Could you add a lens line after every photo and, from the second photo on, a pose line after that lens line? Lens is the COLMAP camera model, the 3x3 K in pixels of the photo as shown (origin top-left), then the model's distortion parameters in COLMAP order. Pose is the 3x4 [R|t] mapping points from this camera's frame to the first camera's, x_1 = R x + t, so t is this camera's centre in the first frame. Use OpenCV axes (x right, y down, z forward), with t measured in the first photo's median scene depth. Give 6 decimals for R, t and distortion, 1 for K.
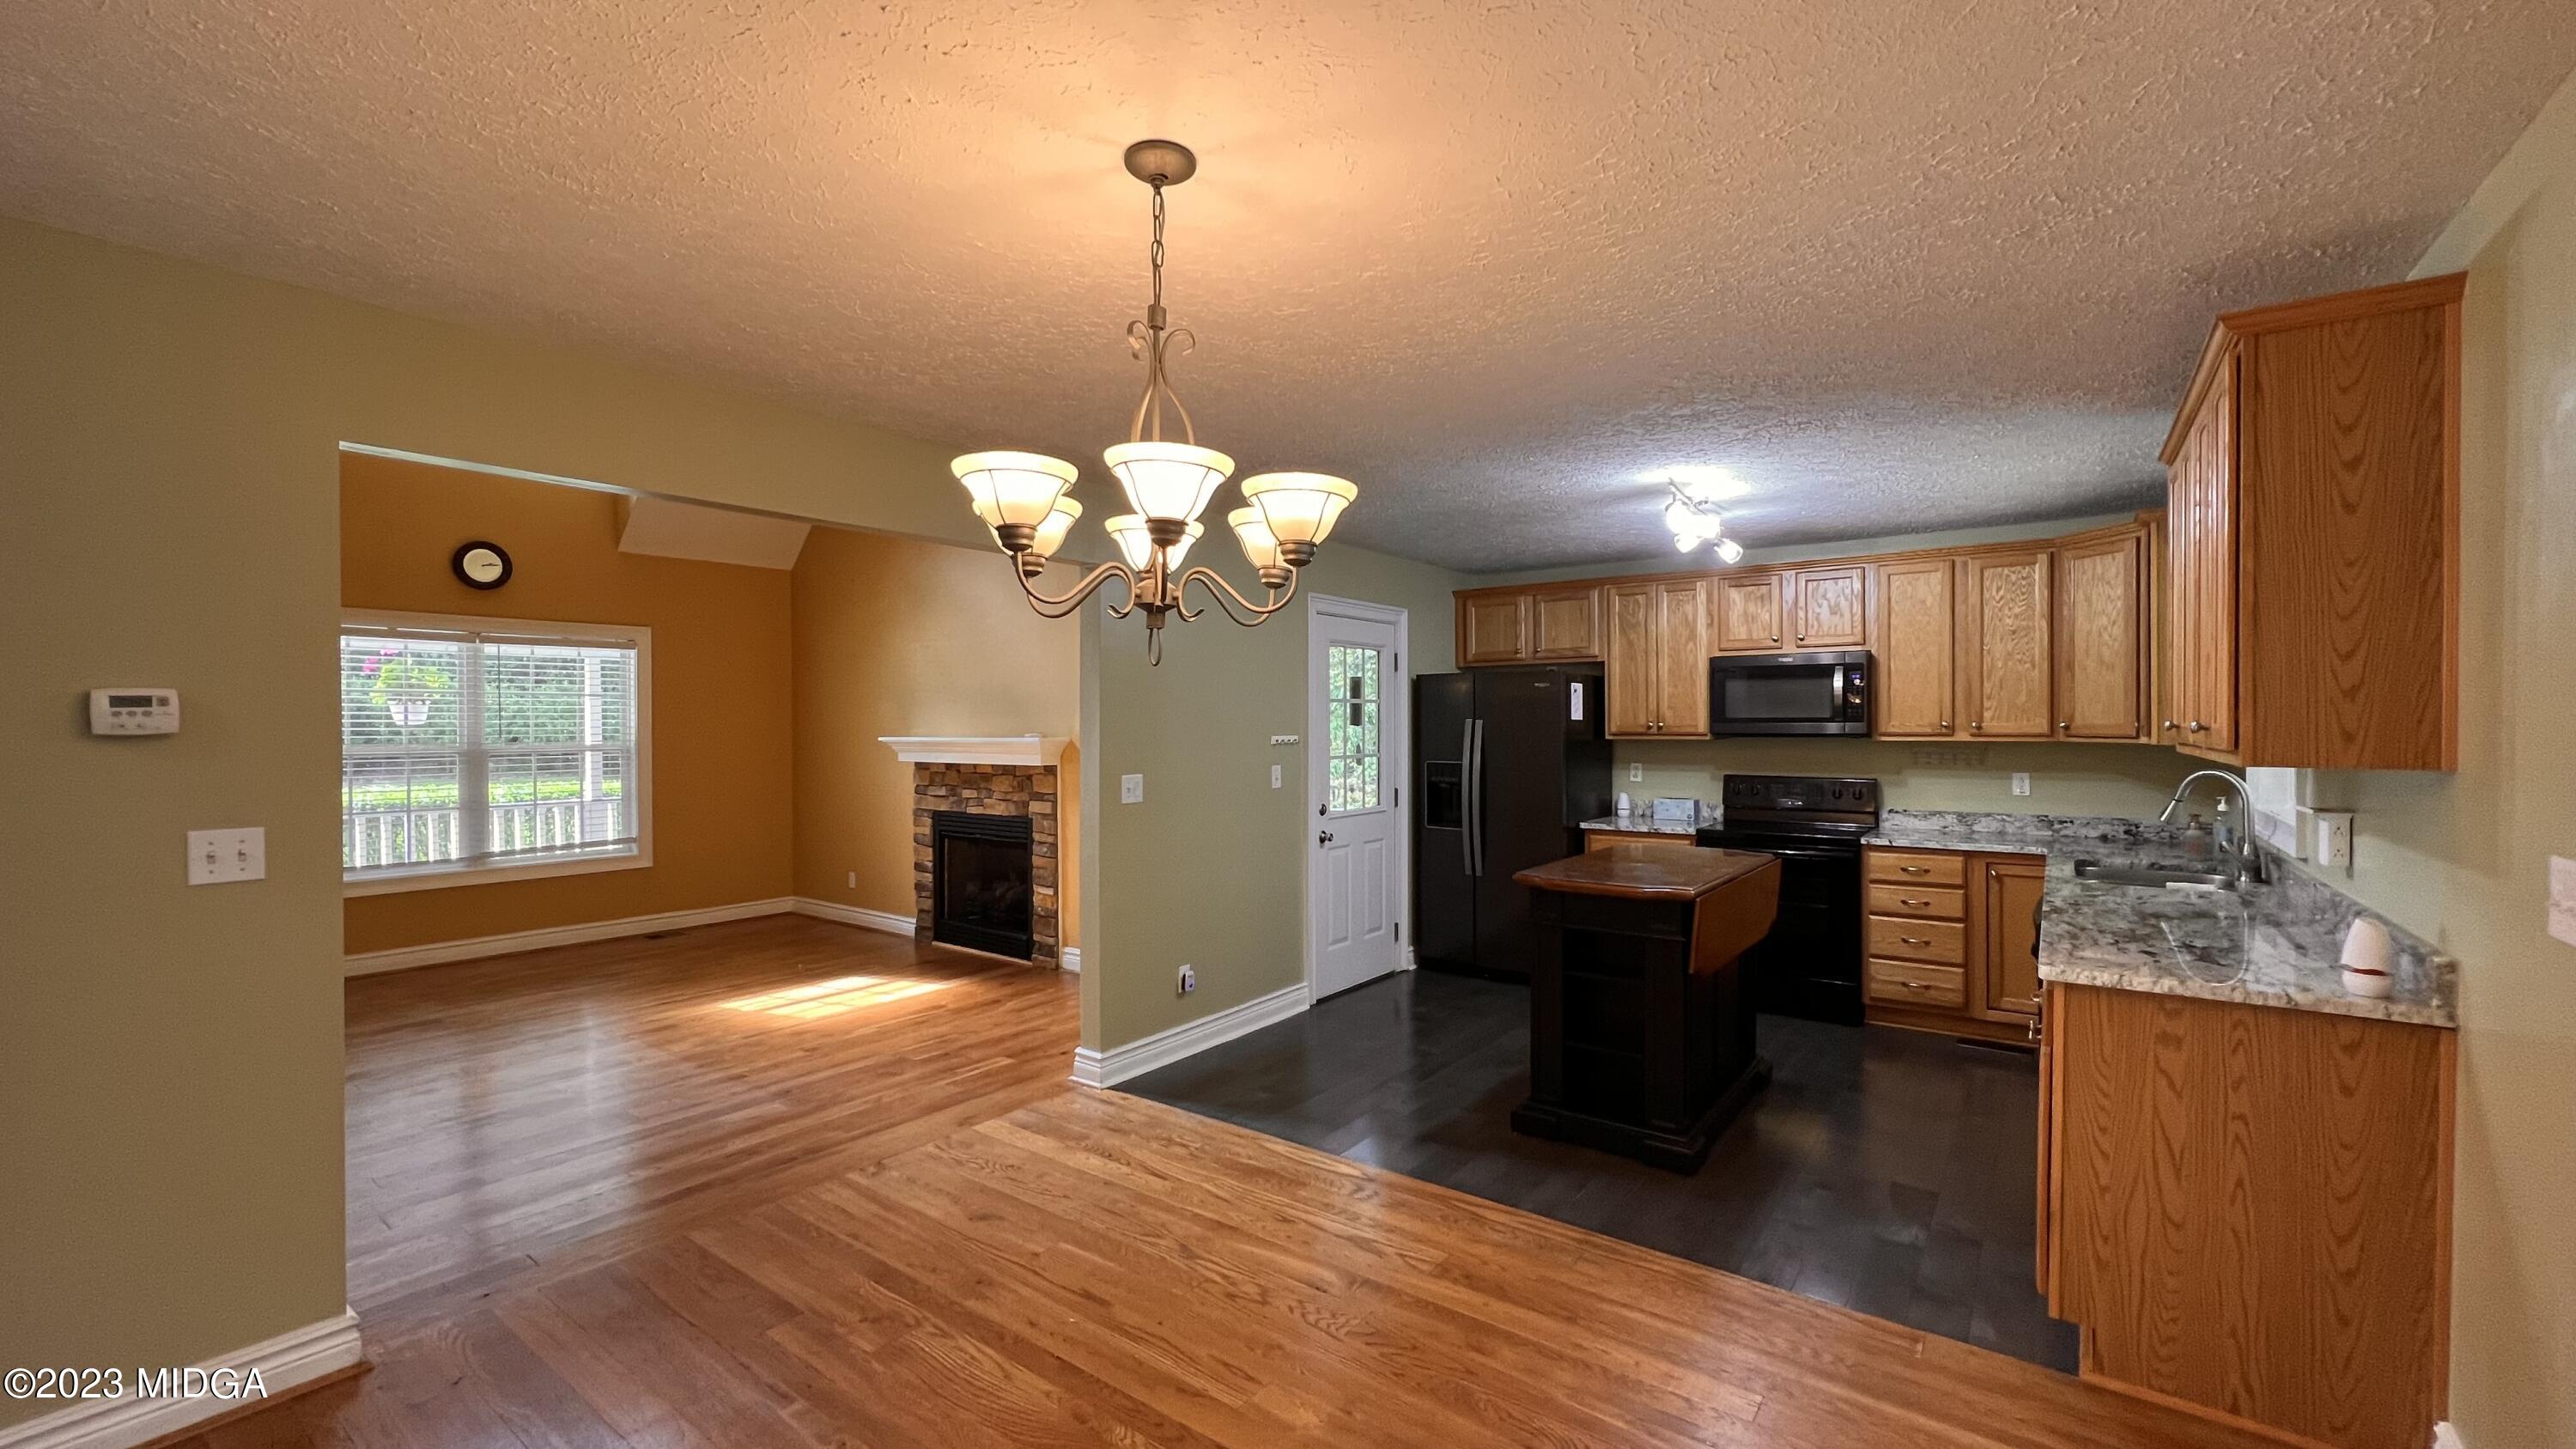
lens RADIAL K [[1029.9, 0, 1288.8], [0, 1029.9, 729.0], [0, 0, 1]] dist [-0.007226, -0.000143]
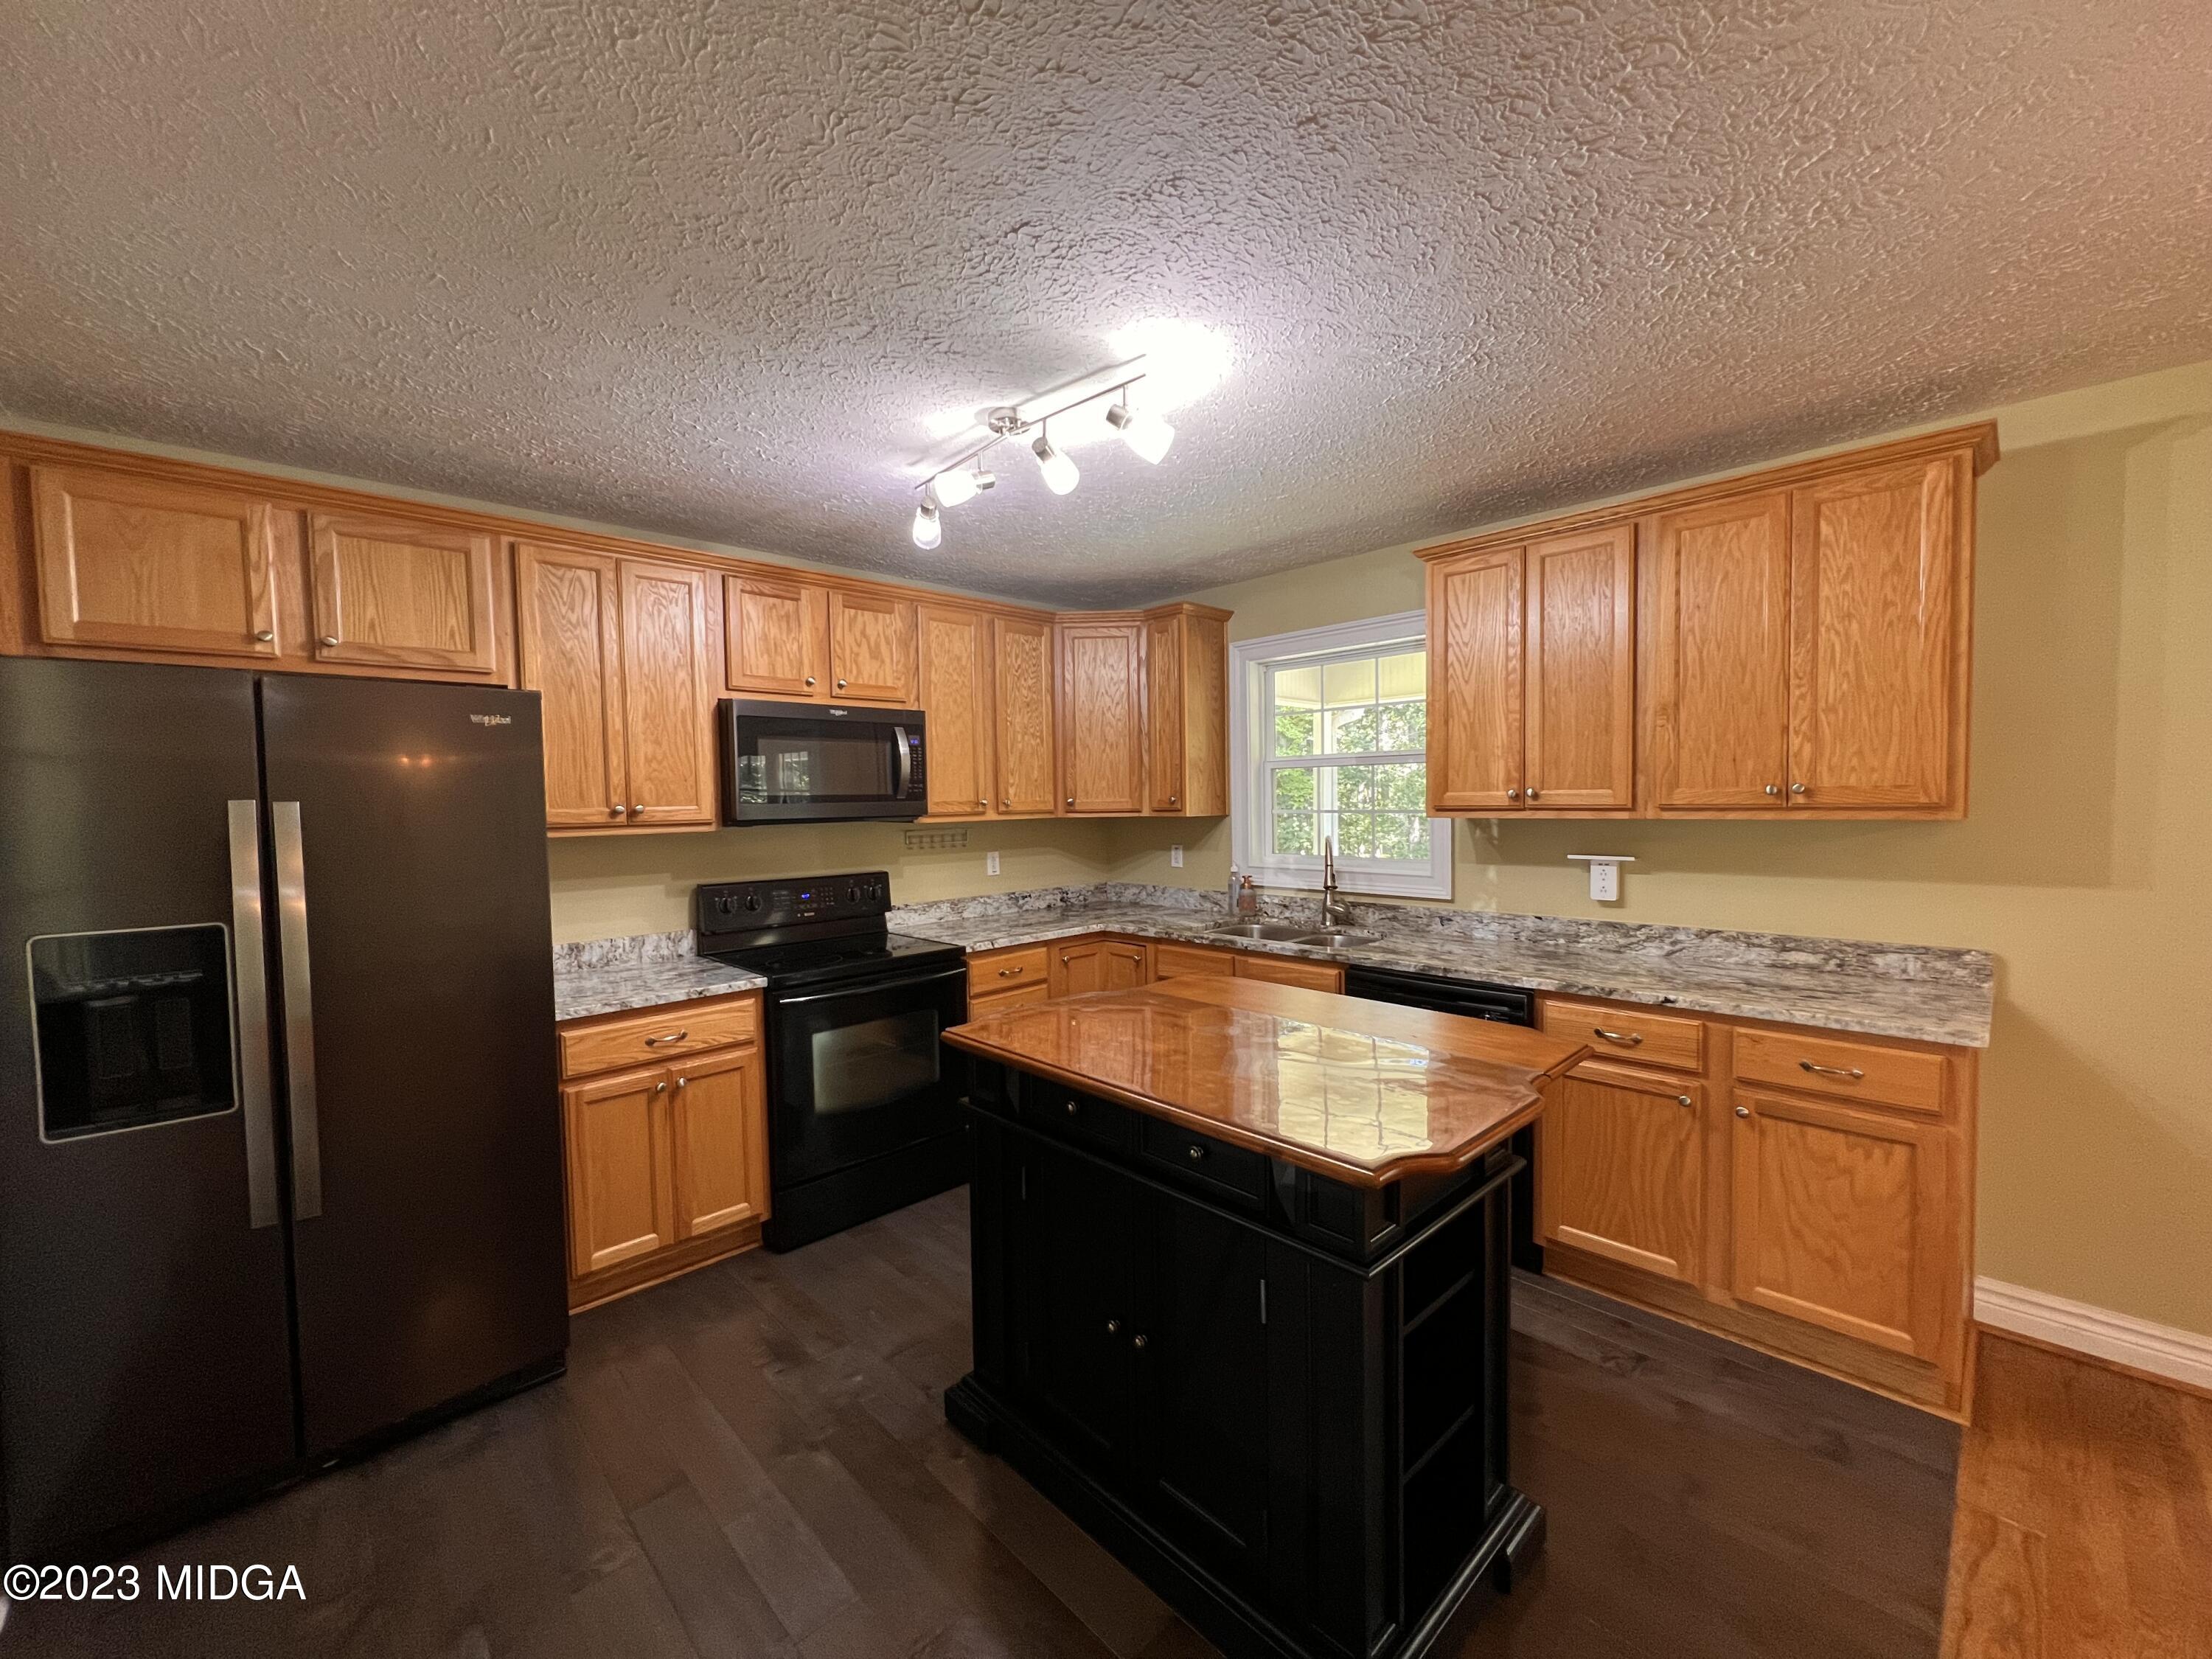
lens RADIAL K [[881.3, 0, 1108.7], [0, 881.3, 836.5], [0, 0, 1]] dist [-0.003176, 0.000199]
pose [[0.164123, -0.042919, 0.985506, -0.078794], [0.026042, 0.998893, 0.039165, -0.001380], [-0.986096, 0.019237, 0.165059, 0.672184]]
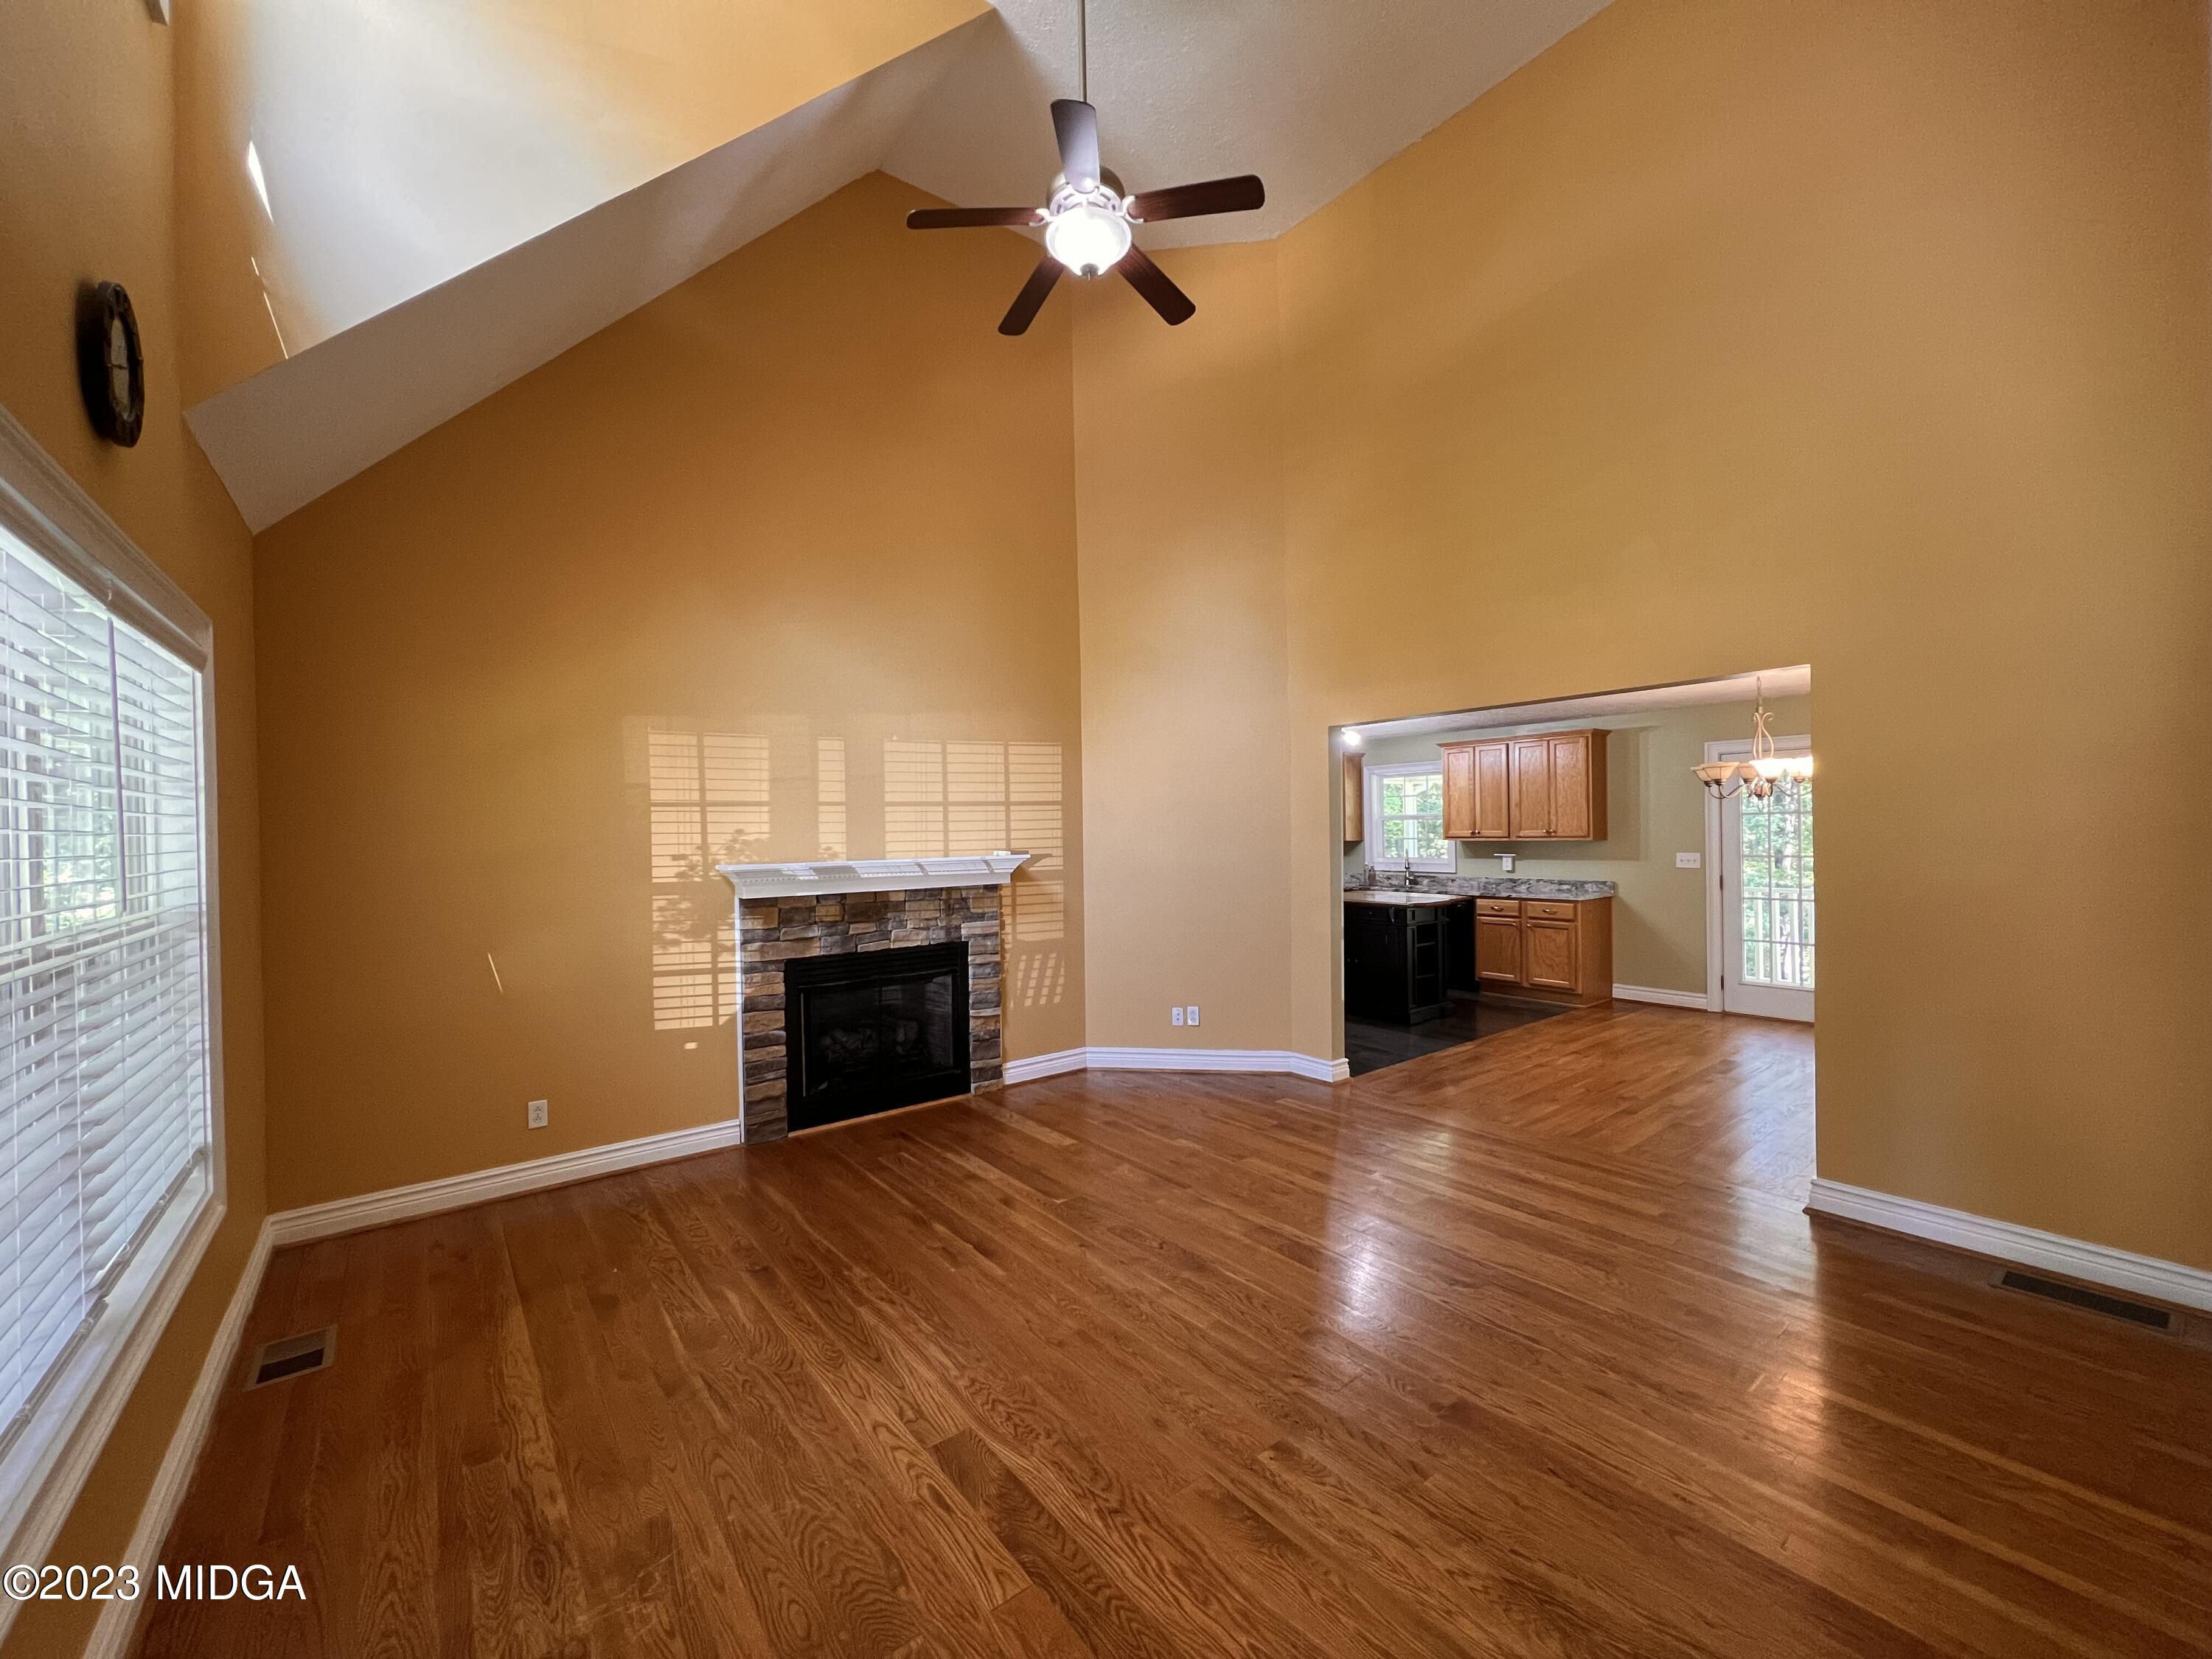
lens RADIAL K [[881.3, 0, 1110.6], [0, 881.3, 830.5], [0, 0, 1]] dist [-0.003176, 0.000199]
pose [[0.263758, -0.002848, 0.964585, -1.086603], [0.021067, 0.999774, -0.002809, -0.010740], [-0.964359, 0.021061, 0.263758, 0.715926]]
